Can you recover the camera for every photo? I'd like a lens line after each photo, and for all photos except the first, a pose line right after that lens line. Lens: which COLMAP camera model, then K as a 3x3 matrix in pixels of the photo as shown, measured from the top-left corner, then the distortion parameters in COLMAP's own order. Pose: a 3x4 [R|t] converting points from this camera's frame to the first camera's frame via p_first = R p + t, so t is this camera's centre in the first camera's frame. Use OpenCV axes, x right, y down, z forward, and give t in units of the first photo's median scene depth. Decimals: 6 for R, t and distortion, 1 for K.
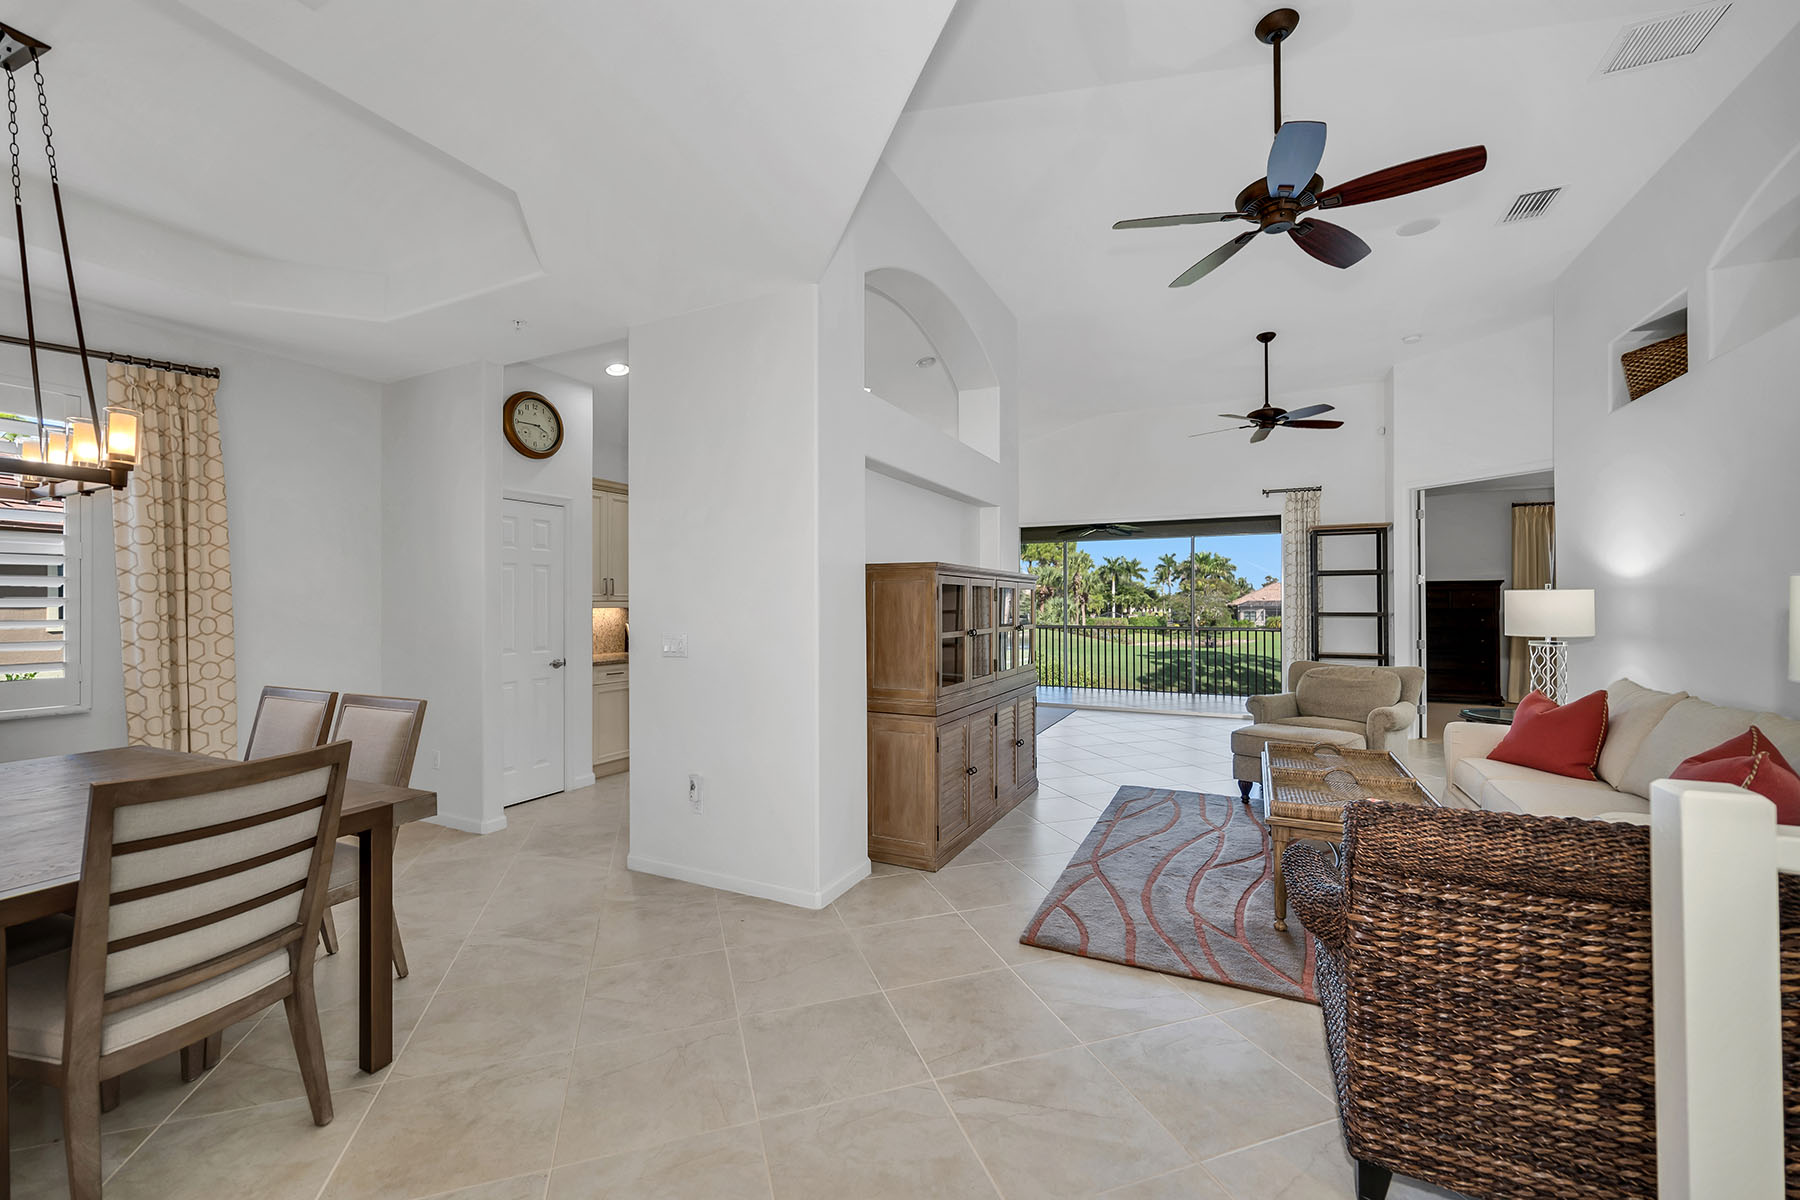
lens RADIAL K [[718.9, 0, 896.2], [0, 718.9, 600.1], [0, 0, 1]] dist [-0.001294, -0.000272]
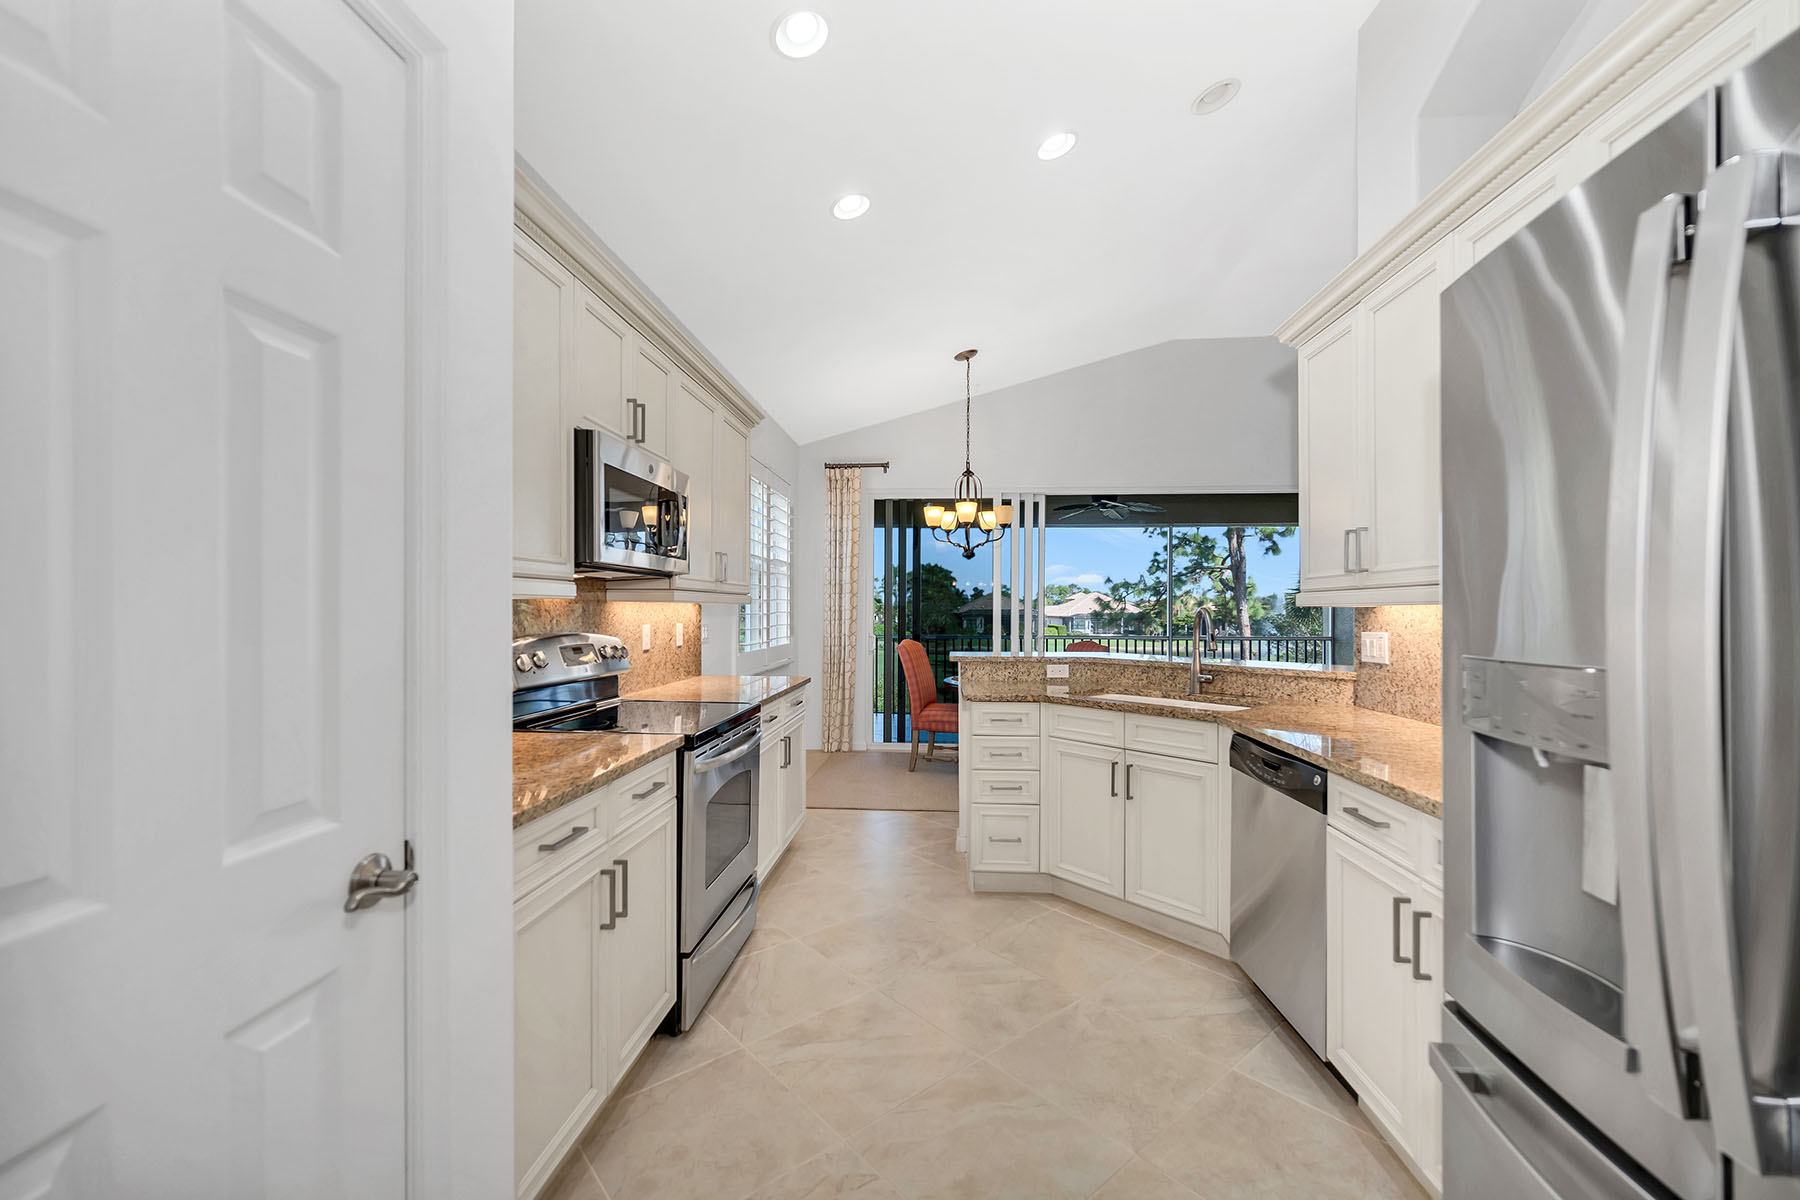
lens RADIAL K [[726.2, 0, 903.7], [0, 726.2, 612.7], [0, 0, 1]] dist [-0.001107, 0.000279]
pose [[0.922999, 0.002683, 0.384794, -0.279564], [-0.004972, 0.999975, 0.004953, 0.012297], [-0.384771, -0.006485, 0.922989, 0.517939]]
